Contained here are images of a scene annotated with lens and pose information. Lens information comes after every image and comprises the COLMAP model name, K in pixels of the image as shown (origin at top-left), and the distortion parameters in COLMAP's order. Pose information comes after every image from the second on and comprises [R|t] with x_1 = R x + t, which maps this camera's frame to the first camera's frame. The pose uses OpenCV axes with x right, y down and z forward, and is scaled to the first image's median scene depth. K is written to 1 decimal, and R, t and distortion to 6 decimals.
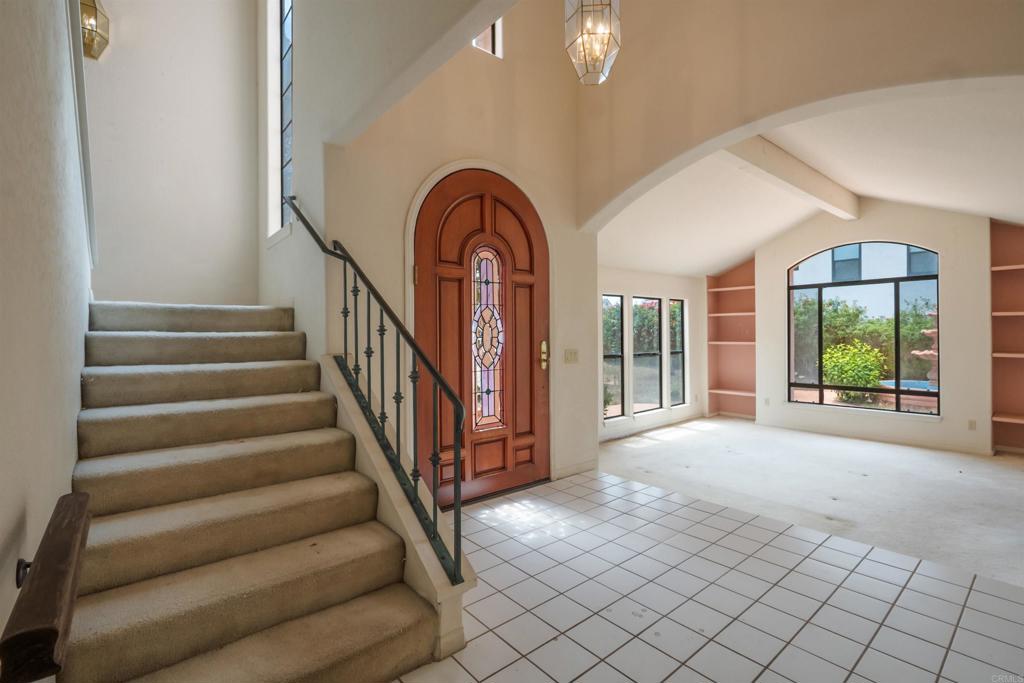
lens RADIAL K [[467.6, 0, 509.4], [0, 467.6, 338.0], [0, 0, 1]] dist [-0.012776, 0.002032]
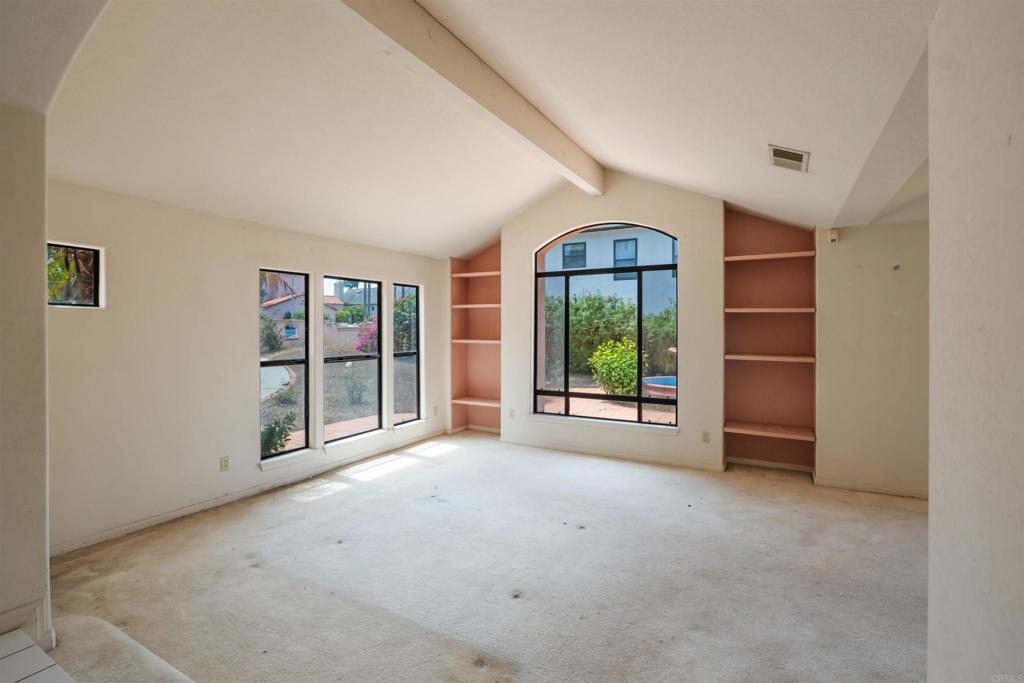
lens RADIAL K [[467.6, 0, 514.4], [0, 467.6, 335.4], [0, 0, 1]] dist [-0.012776, 0.002032]
pose [[0.935399, 0.003340, 0.353578, 0.263062], [-0.005901, 0.999964, 0.006166, -0.005366], [-0.353544, -0.007854, 0.935385, 0.229880]]
